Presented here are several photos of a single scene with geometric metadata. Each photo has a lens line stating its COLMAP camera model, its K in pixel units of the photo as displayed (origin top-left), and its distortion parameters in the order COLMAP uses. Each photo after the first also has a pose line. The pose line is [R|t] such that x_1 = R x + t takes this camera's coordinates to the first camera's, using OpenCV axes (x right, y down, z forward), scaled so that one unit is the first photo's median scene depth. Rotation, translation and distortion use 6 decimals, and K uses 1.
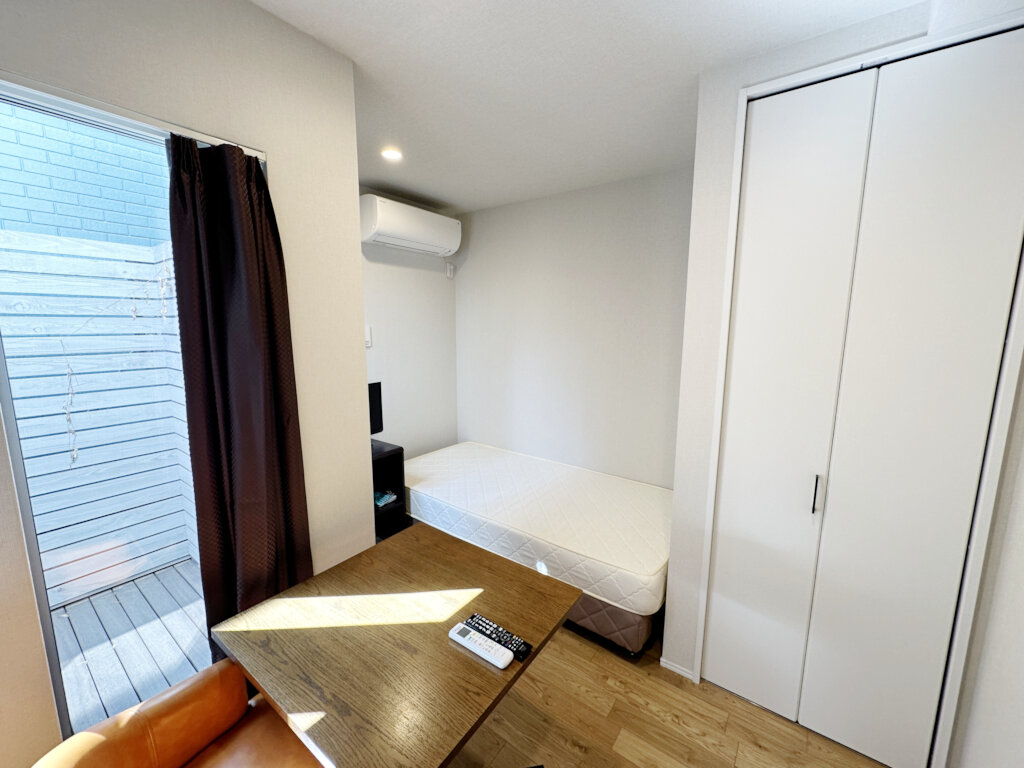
lens RADIAL K [[409.6, 0, 514.6], [0, 409.6, 385.8], [0, 0, 1]] dist [-0.000149, 0.000020]
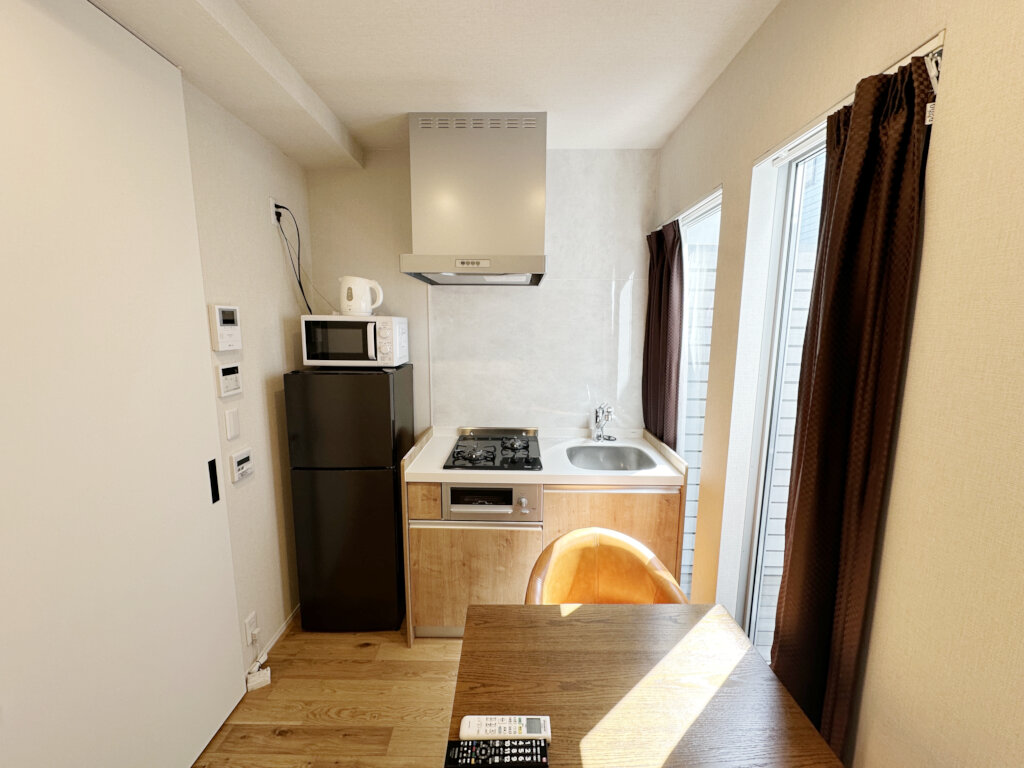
lens RADIAL K [[409.6, 0, 510.3], [0, 409.6, 383.6], [0, 0, 1]] dist [-0.000149, 0.000020]
pose [[-0.823554, 0.073708, -0.562429, 0.296196], [-0.093634, 0.960255, 0.262951, -0.206005], [0.559457, 0.269217, -0.783920, 1.414094]]
